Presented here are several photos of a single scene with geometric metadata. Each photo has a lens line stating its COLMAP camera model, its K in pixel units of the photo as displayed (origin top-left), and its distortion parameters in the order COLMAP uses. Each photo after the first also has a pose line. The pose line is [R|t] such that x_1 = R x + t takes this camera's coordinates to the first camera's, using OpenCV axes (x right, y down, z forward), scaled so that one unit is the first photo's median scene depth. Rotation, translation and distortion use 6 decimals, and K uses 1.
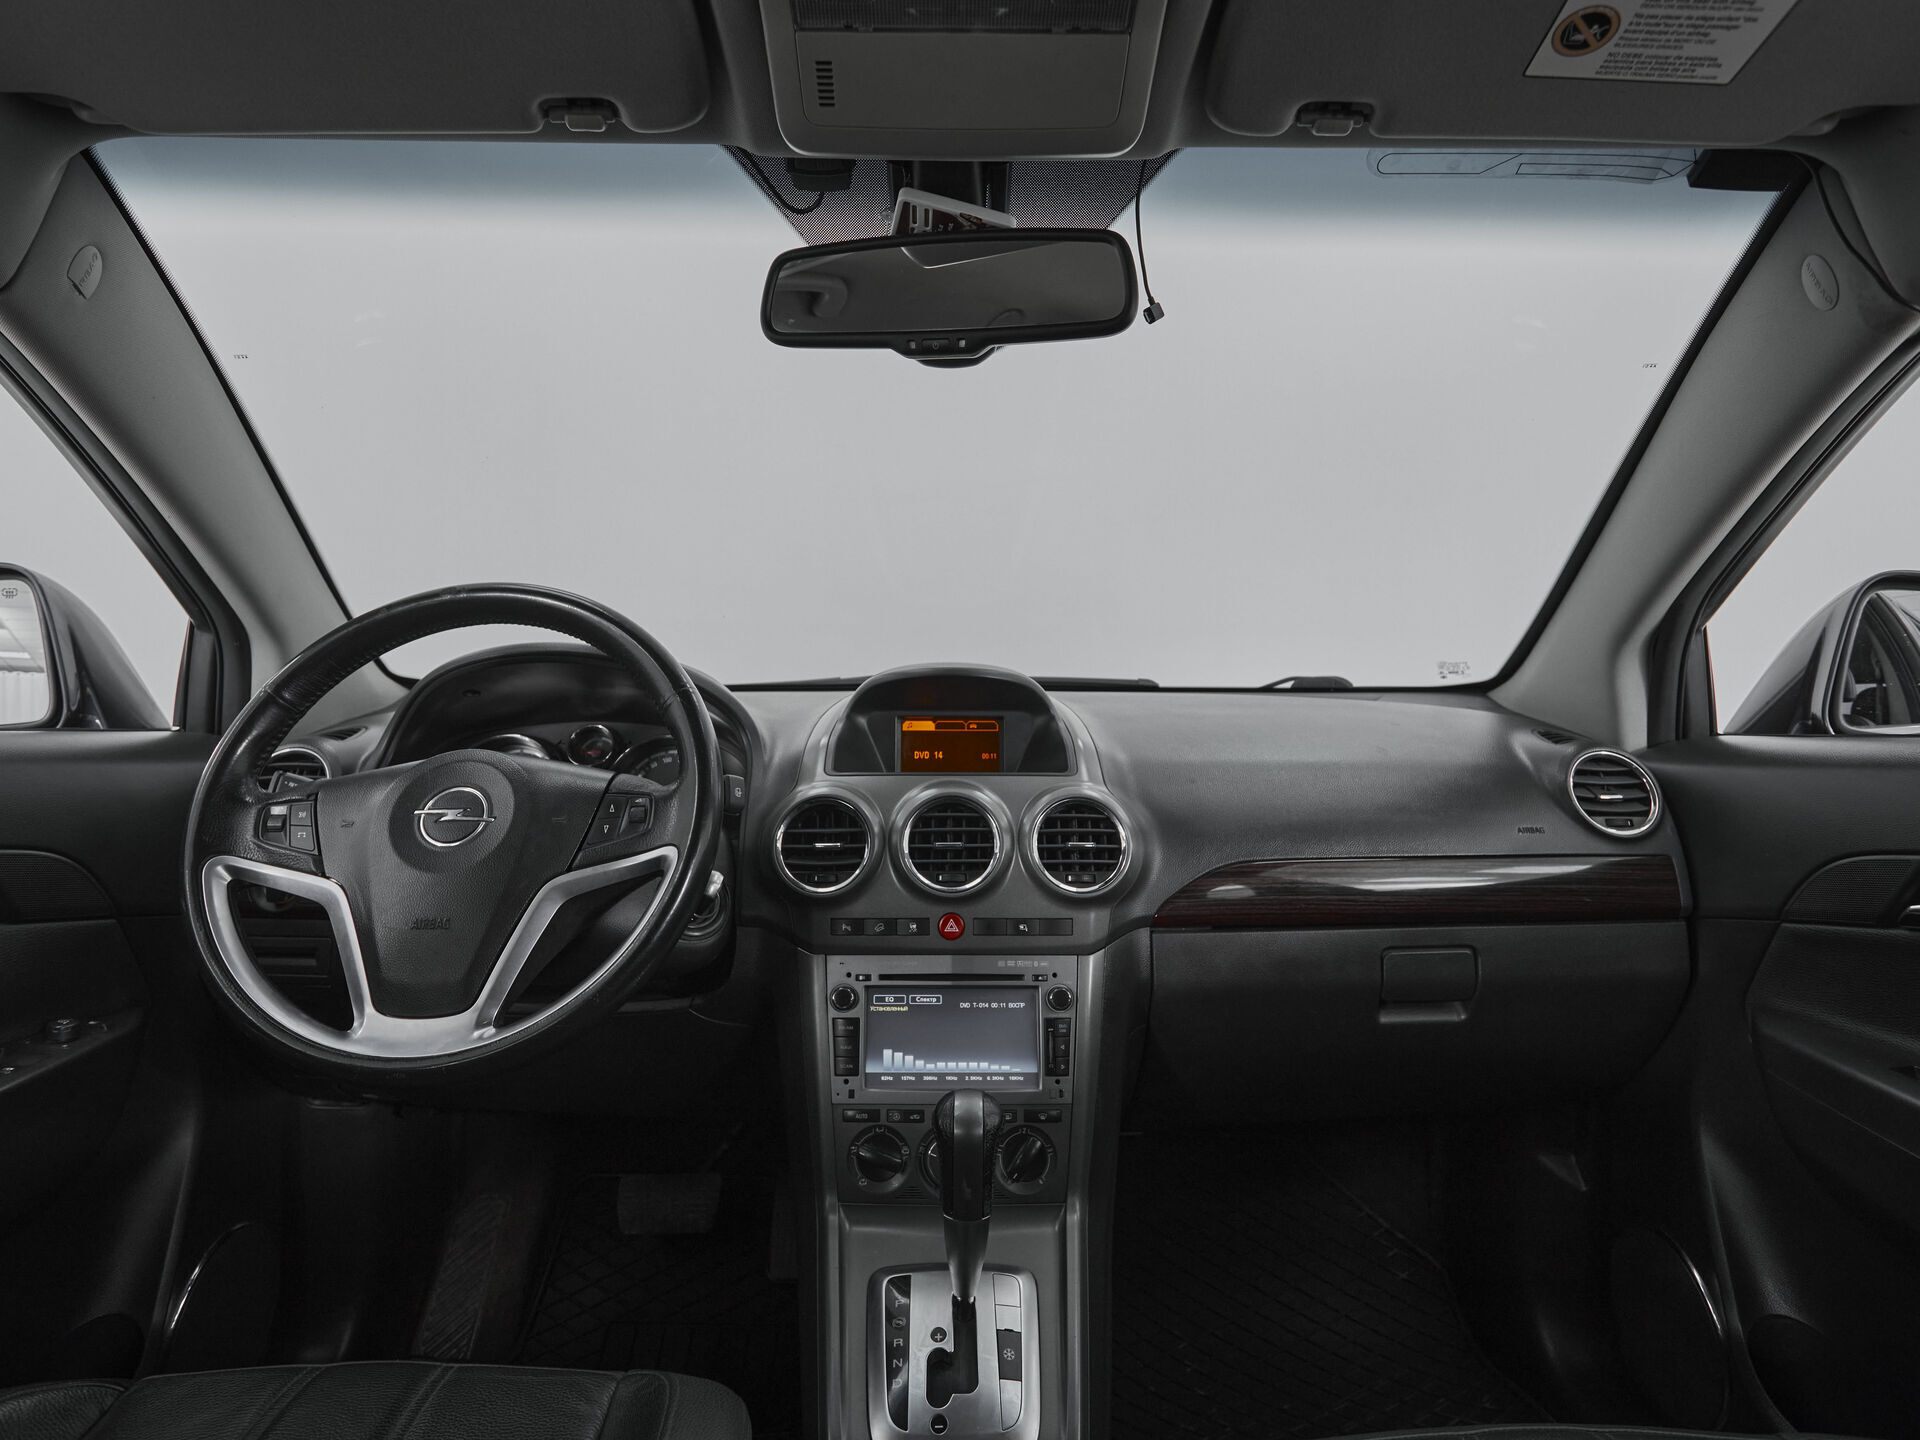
lens RADIAL K [[1028.6, 0, 944.6], [0, 1028.6, 721.7], [0, 0, 1]] dist [-0.011303, 0.002589]
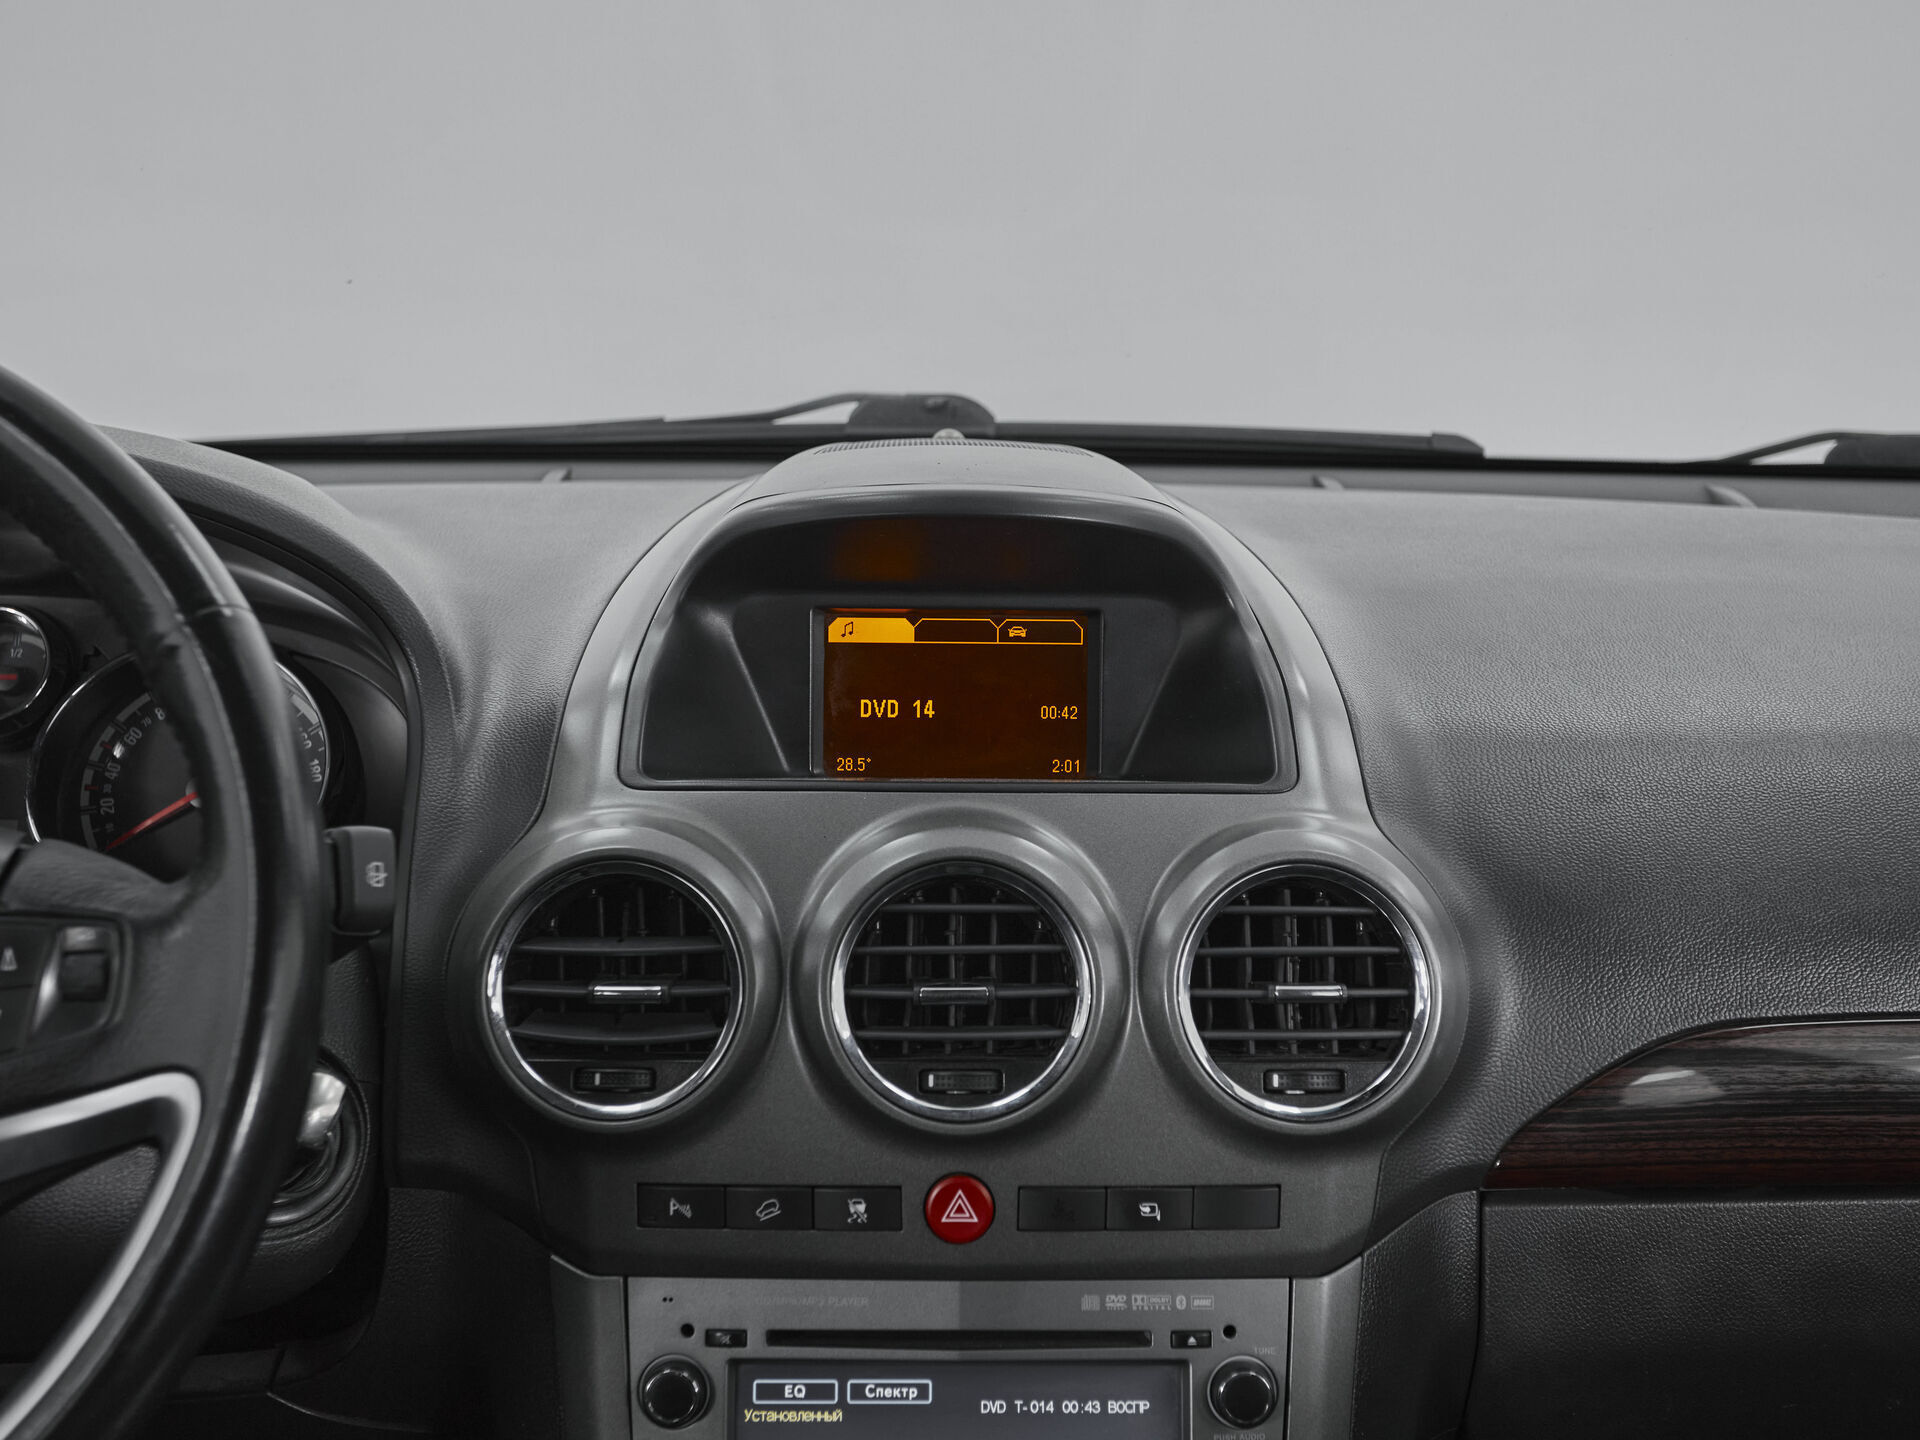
lens RADIAL K [[2356.5, 0, 965.4], [0, 2356.5, 715.4], [0, 0, 1]] dist [0.031897, 0.000000]
pose [[0.999725, 0.006619, 0.022487, -0.011718], [-0.009851, 0.989116, 0.146811, -0.106089], [-0.021270, -0.146992, 0.988909, 0.171134]]
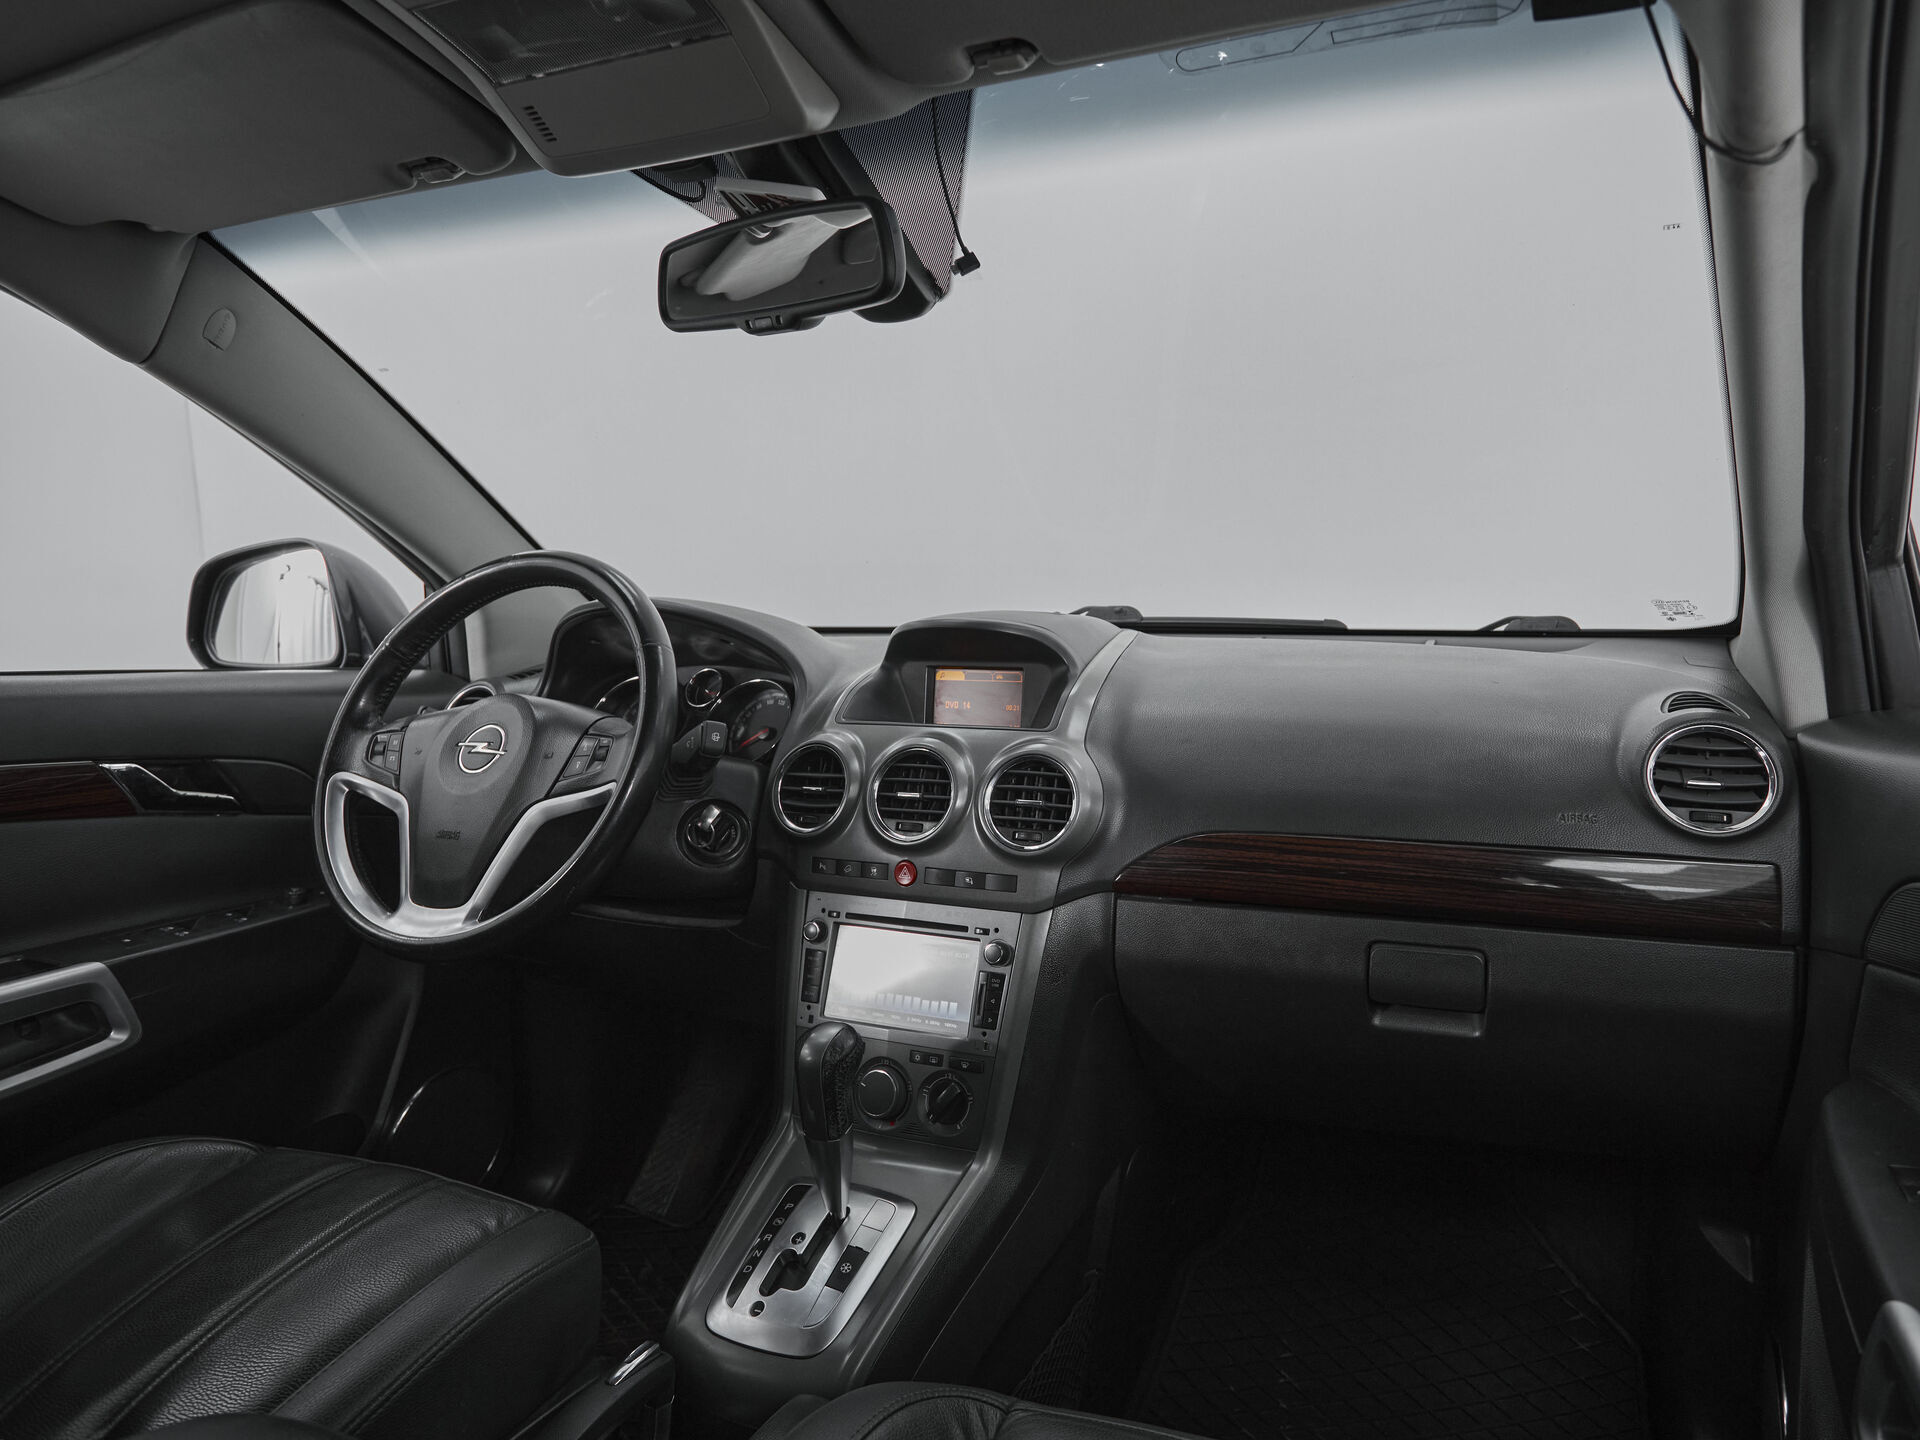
lens RADIAL K [[1166.5, 0, 1063.1], [0, 1166.5, 720.1], [0, 0, 1]] dist [0.013813, -0.001359]
pose [[0.921230, 0.032147, -0.387689, 0.600718], [-0.006686, 0.997741, 0.066844, -0.033915], [0.388962, -0.058986, 0.919364, -0.007001]]
